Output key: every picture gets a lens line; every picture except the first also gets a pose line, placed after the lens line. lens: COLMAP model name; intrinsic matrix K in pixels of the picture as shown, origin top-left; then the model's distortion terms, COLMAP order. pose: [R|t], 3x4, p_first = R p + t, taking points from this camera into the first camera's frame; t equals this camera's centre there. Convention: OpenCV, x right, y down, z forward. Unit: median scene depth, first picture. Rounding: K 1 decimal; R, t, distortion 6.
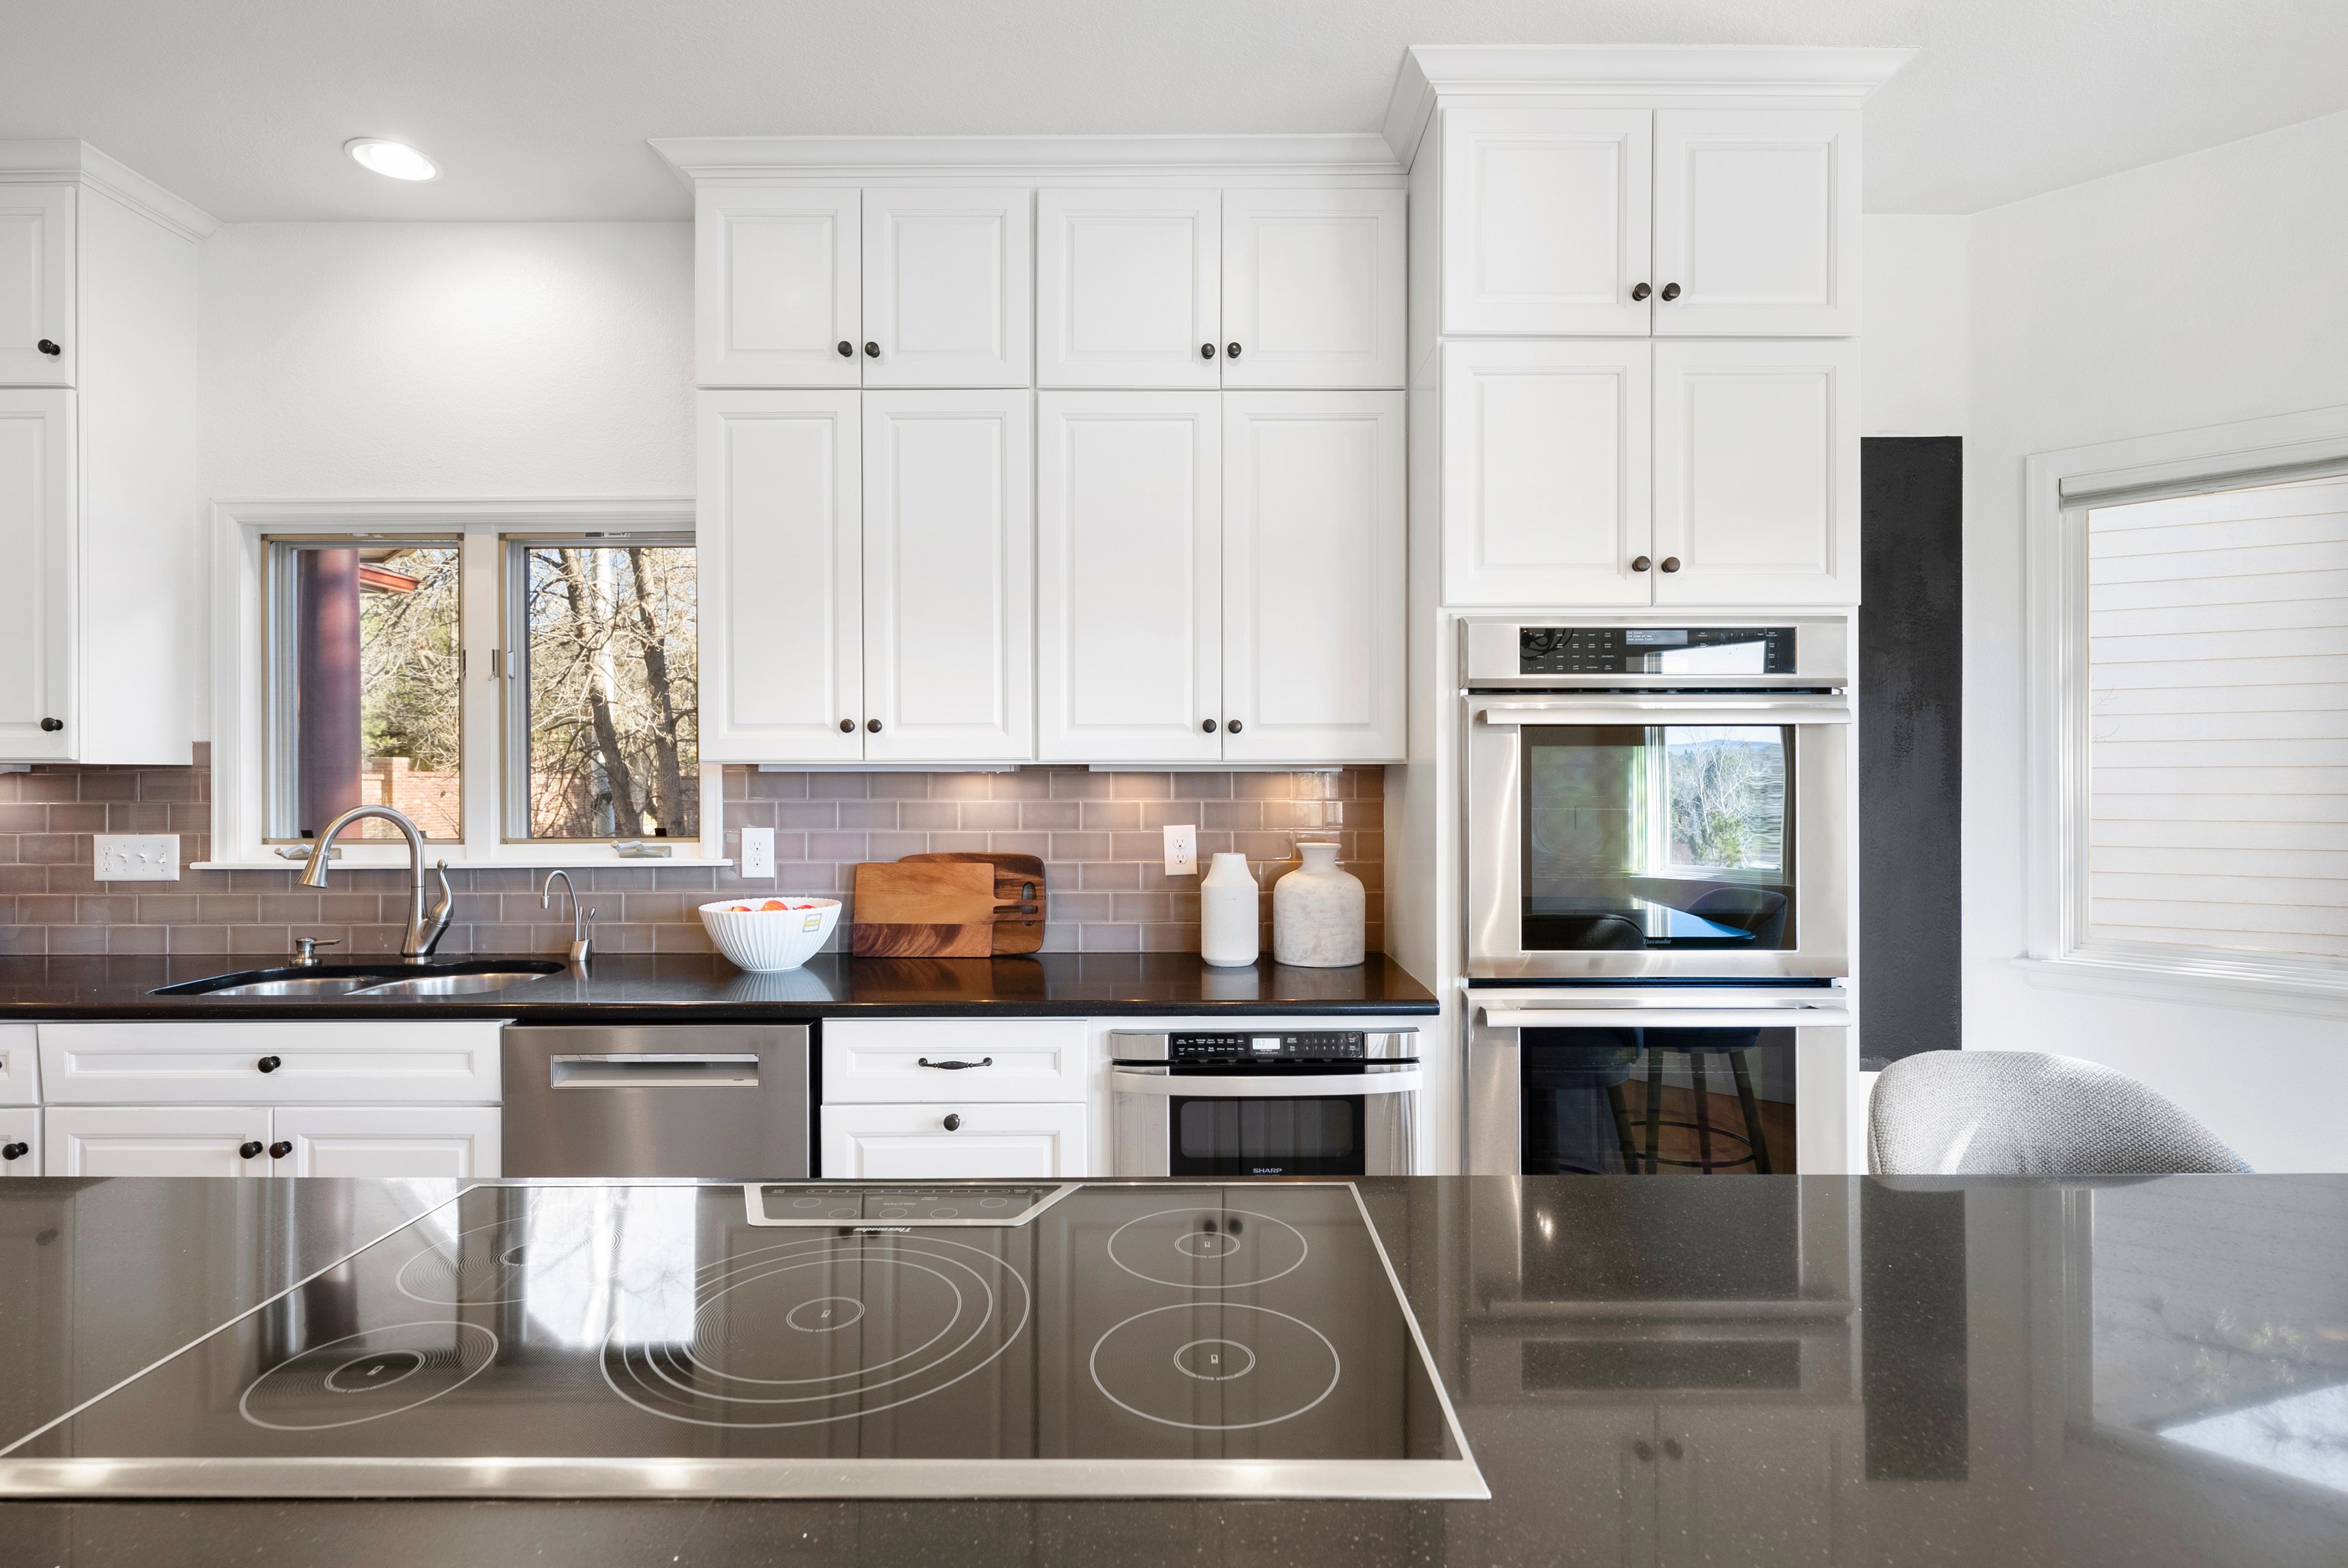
lens RADIAL K [[1124.7, 0, 1180.6], [0, 1124.7, 777.0], [0, 0, 1]] dist [0.002578, -0.000076]
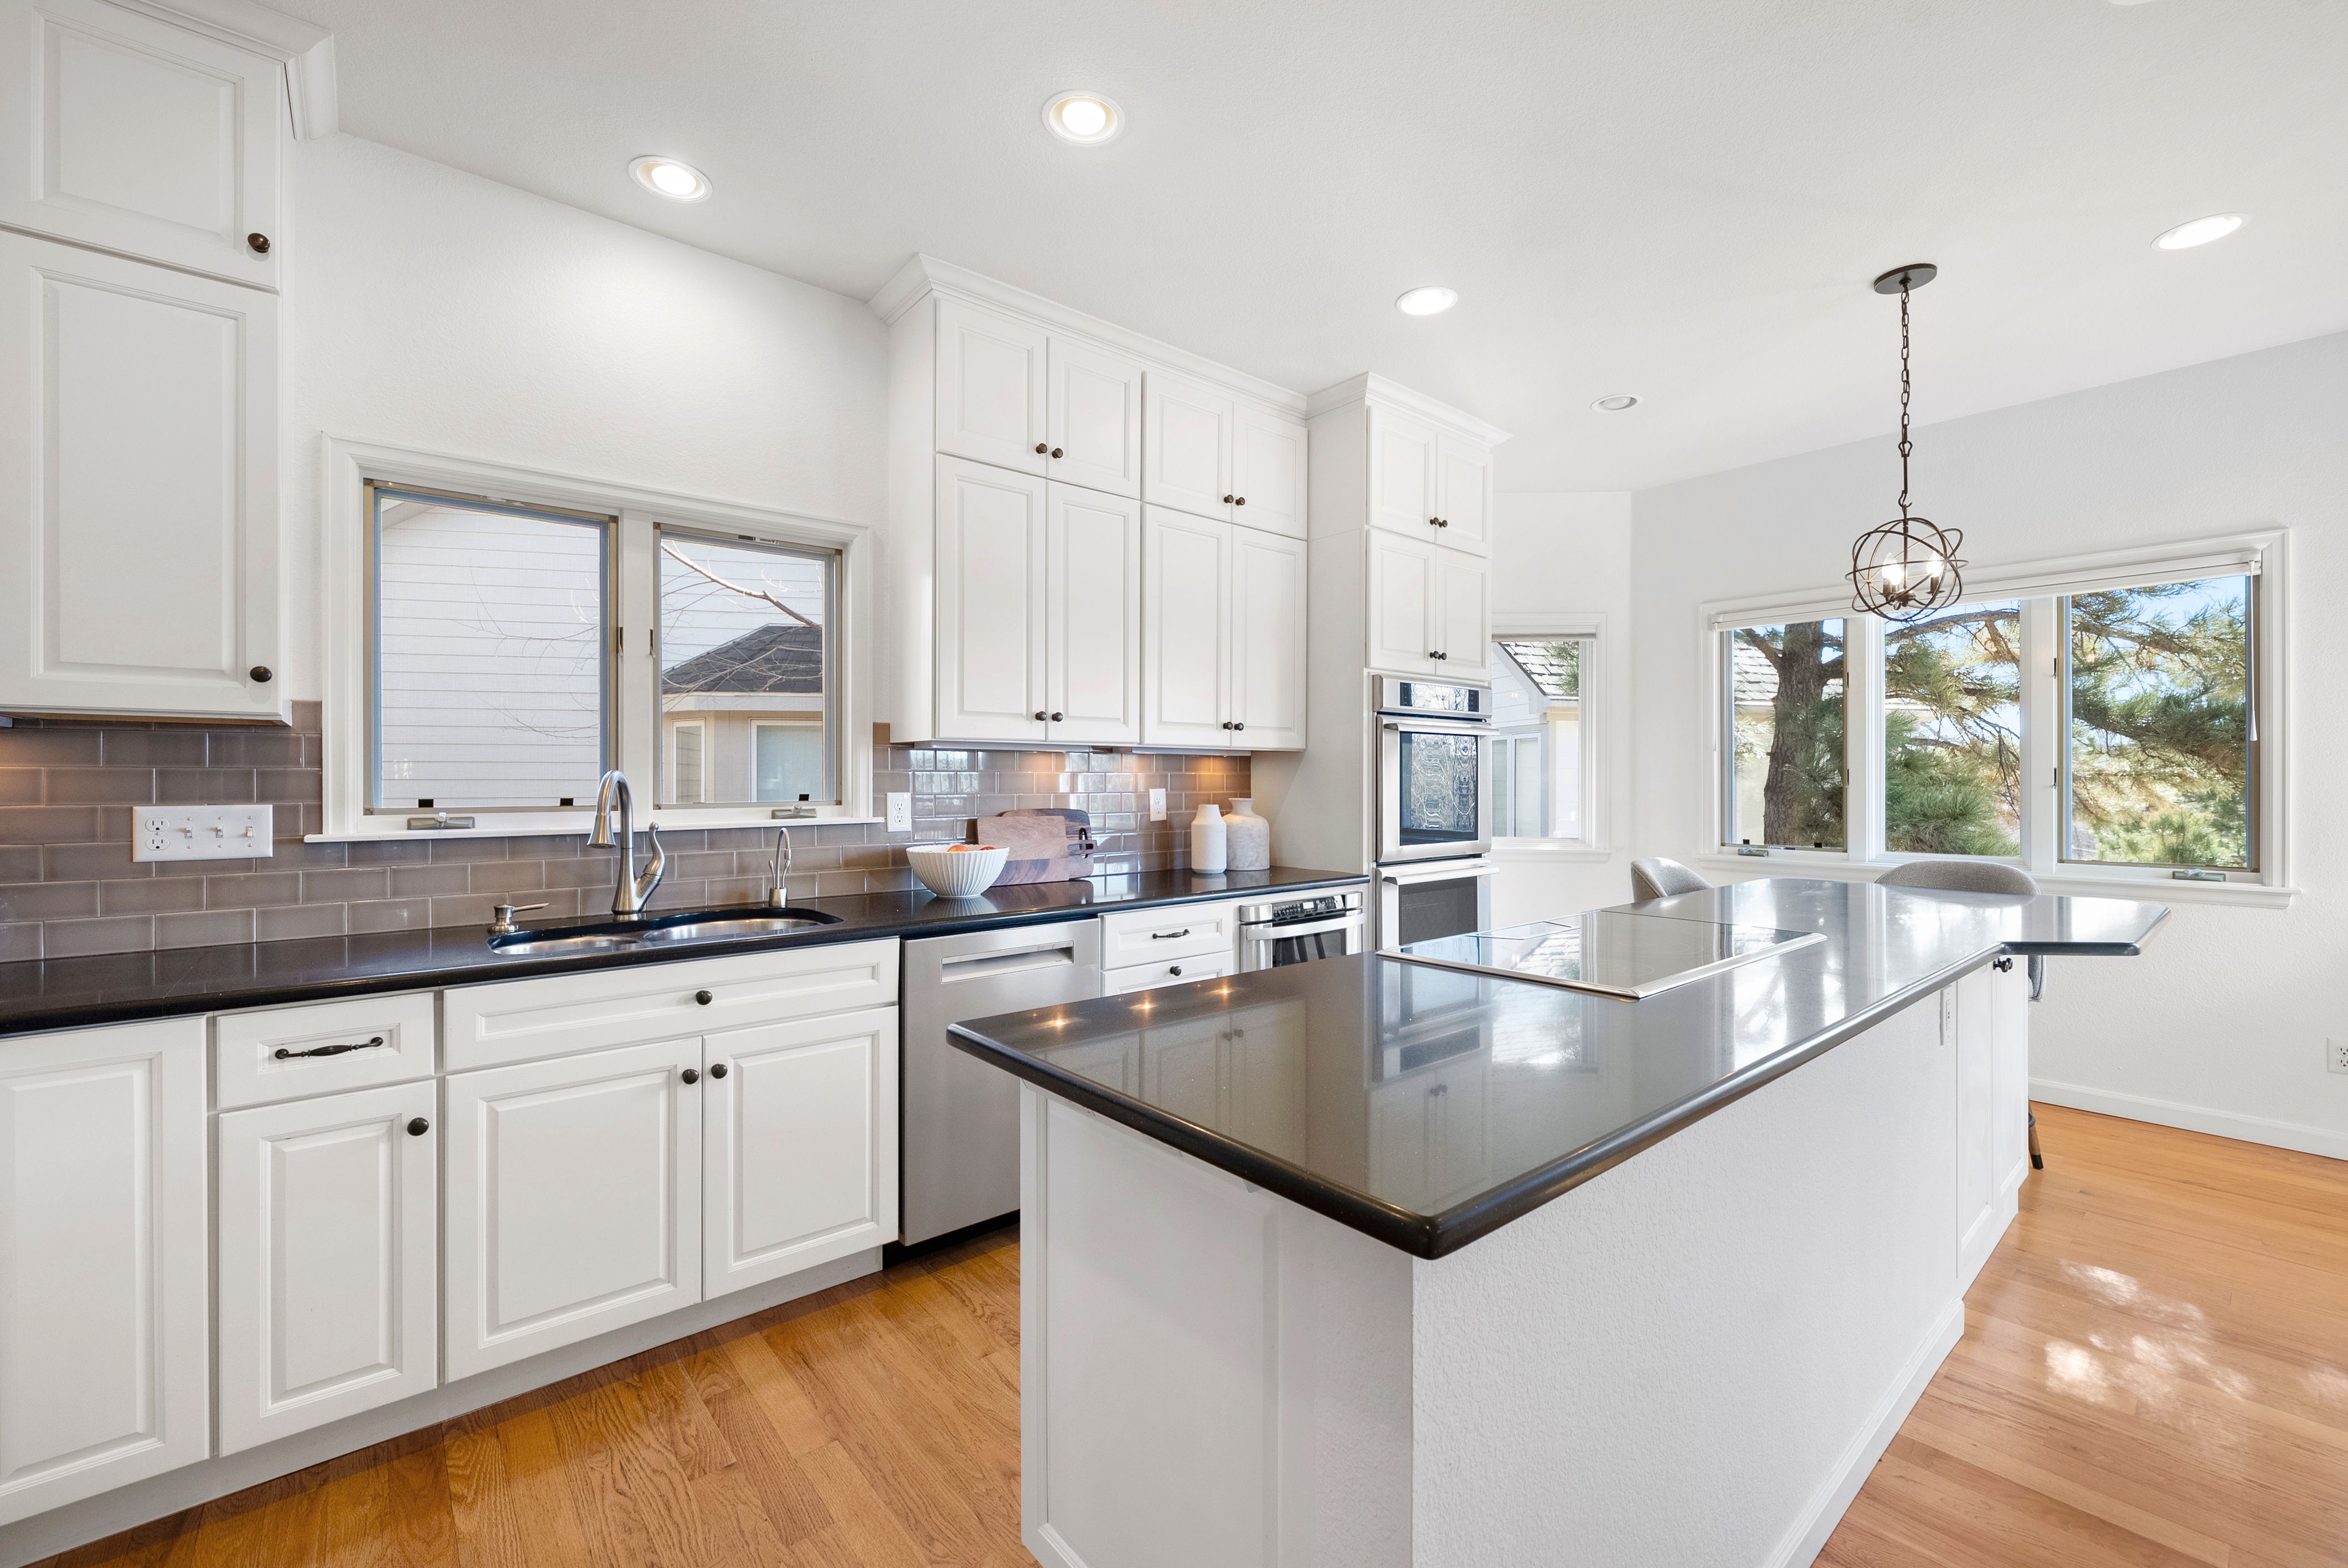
lens RADIAL K [[924.5, 0, 1174.0], [0, 924.5, 784.0], [0, 0, 1]] dist [0.000370, -0.000051]
pose [[0.776089, -0.002238, 0.630619, -0.810172], [-0.005524, 0.999931, 0.010348, 0.023750], [-0.630599, -0.011514, 0.776024, -0.006184]]
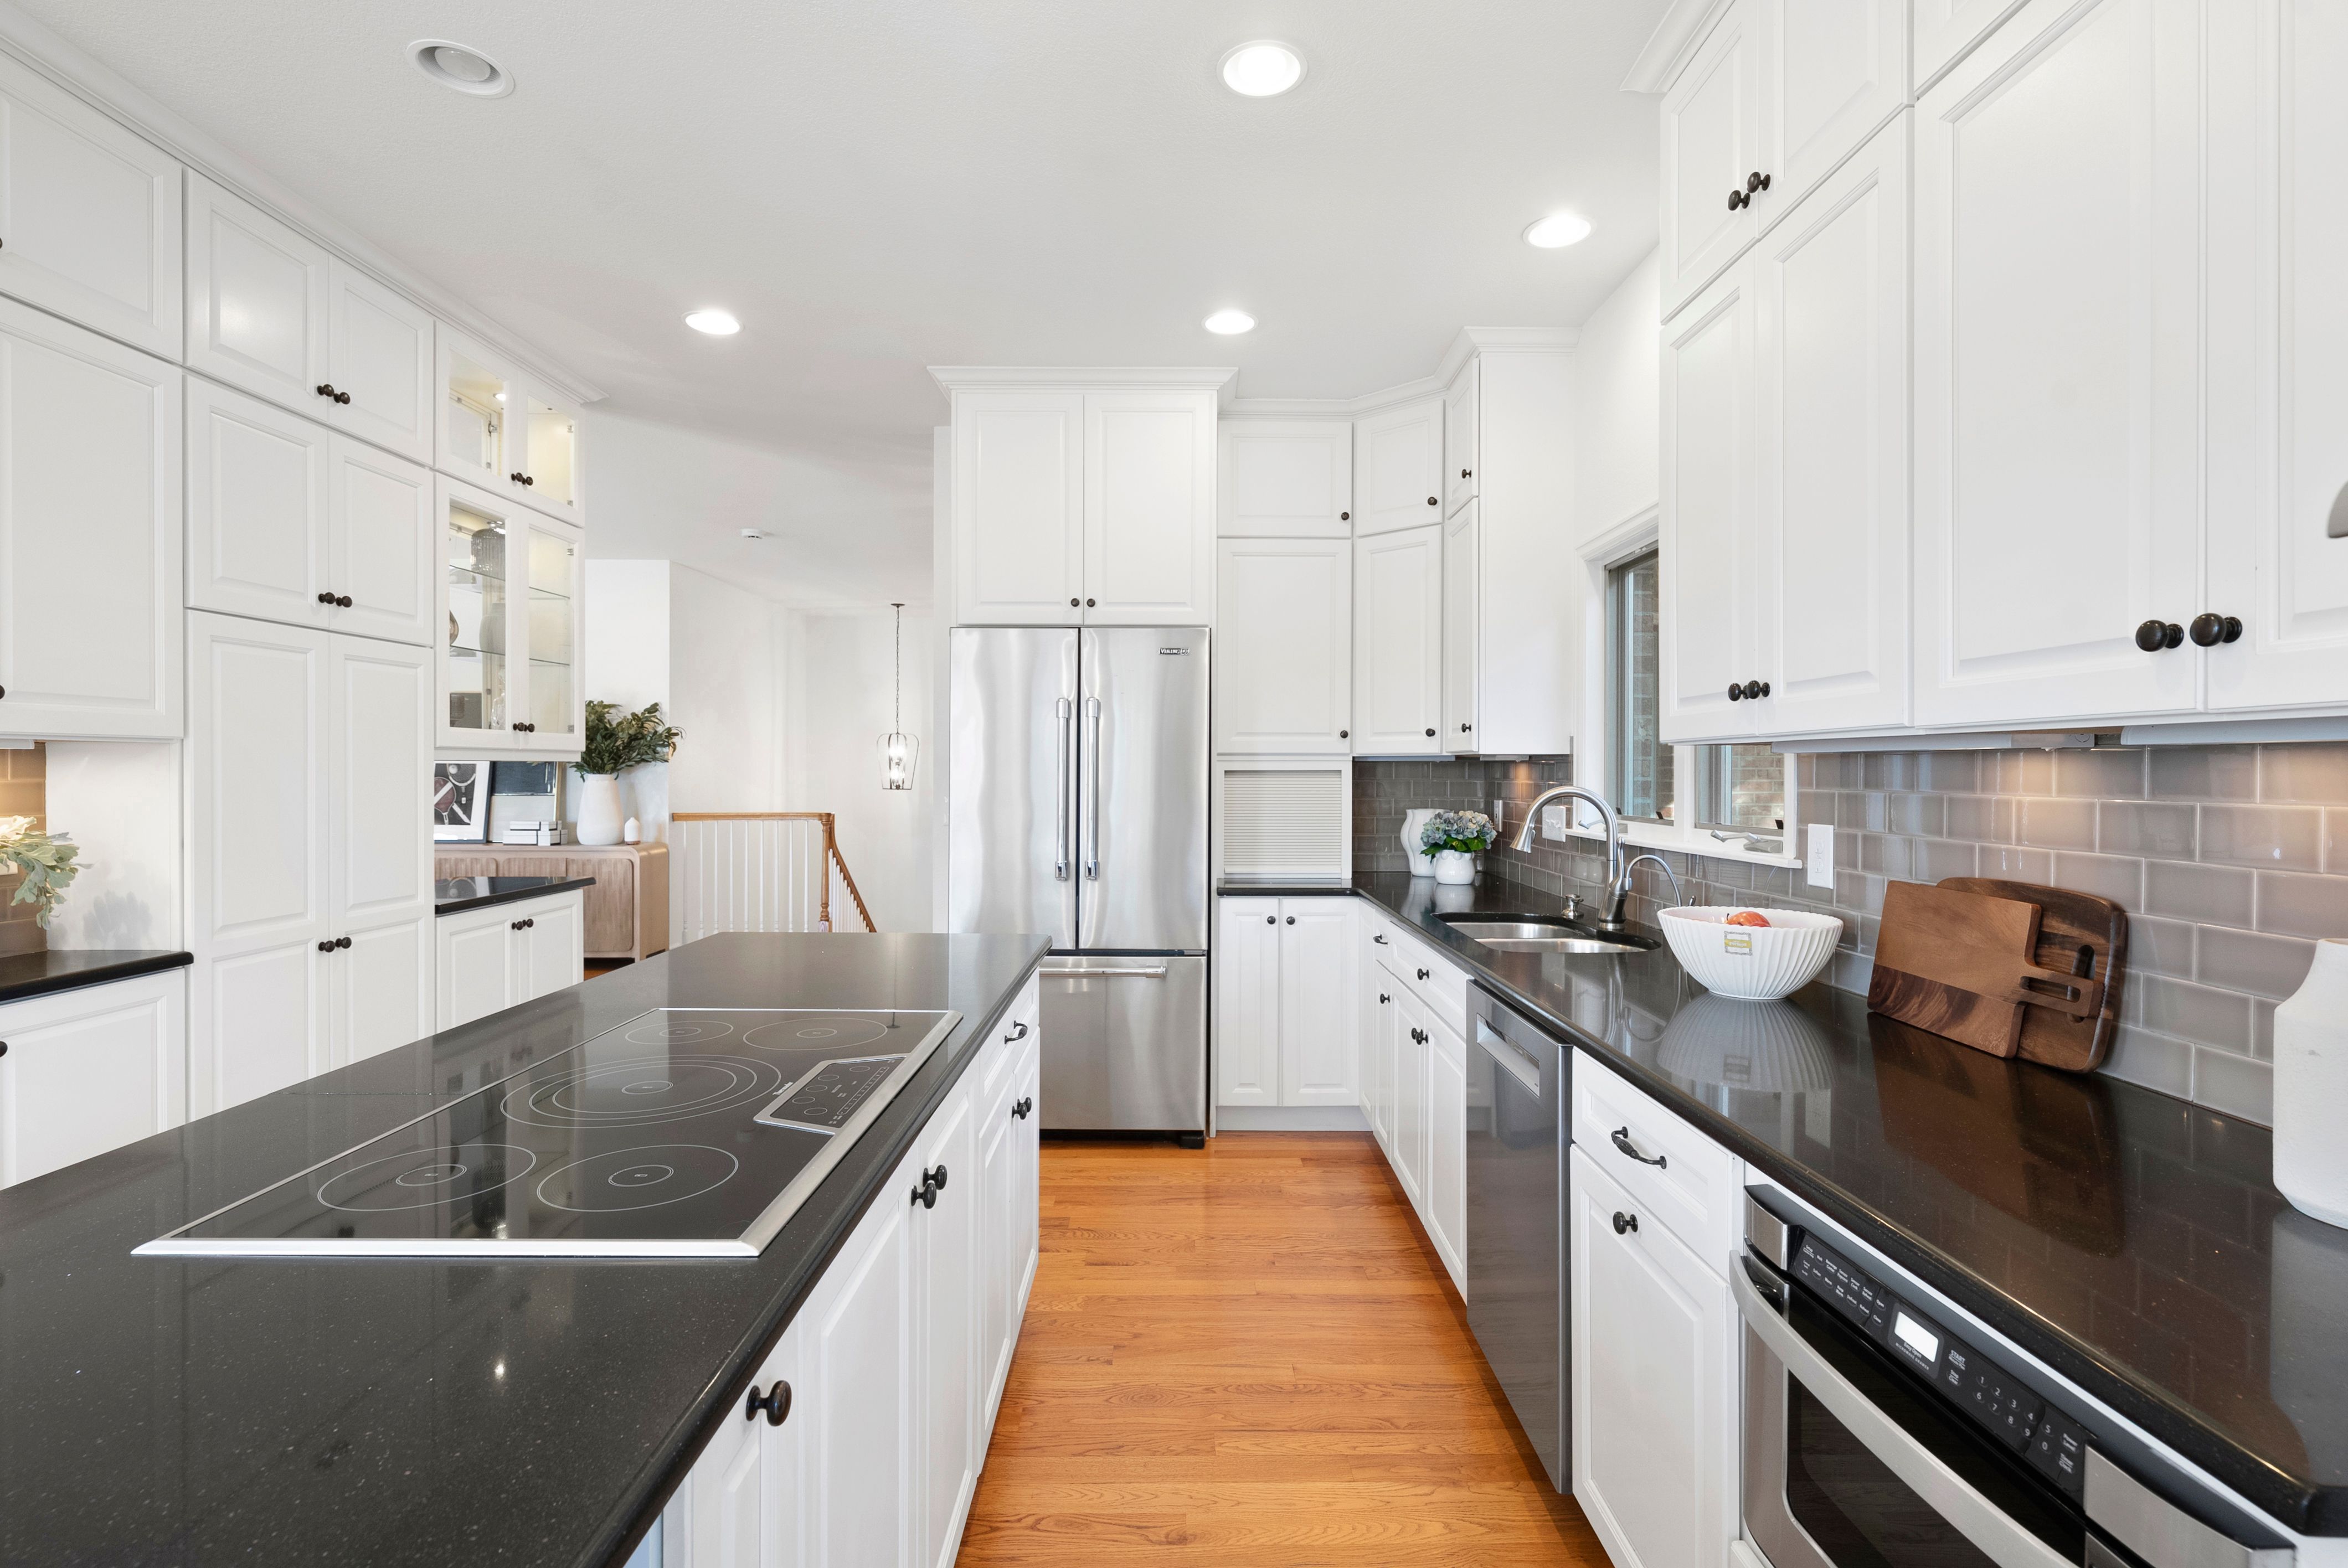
lens RADIAL K [[1124.7, 0, 1180.6], [0, 1124.7, 777.0], [0, 0, 1]] dist [0.002578, -0.000076]
pose [[-0.004625, 0.008013, -0.999957, 0.430435], [0.009355, 0.999924, 0.007969, 0.001405], [0.999946, -0.009318, -0.004700, 0.563711]]
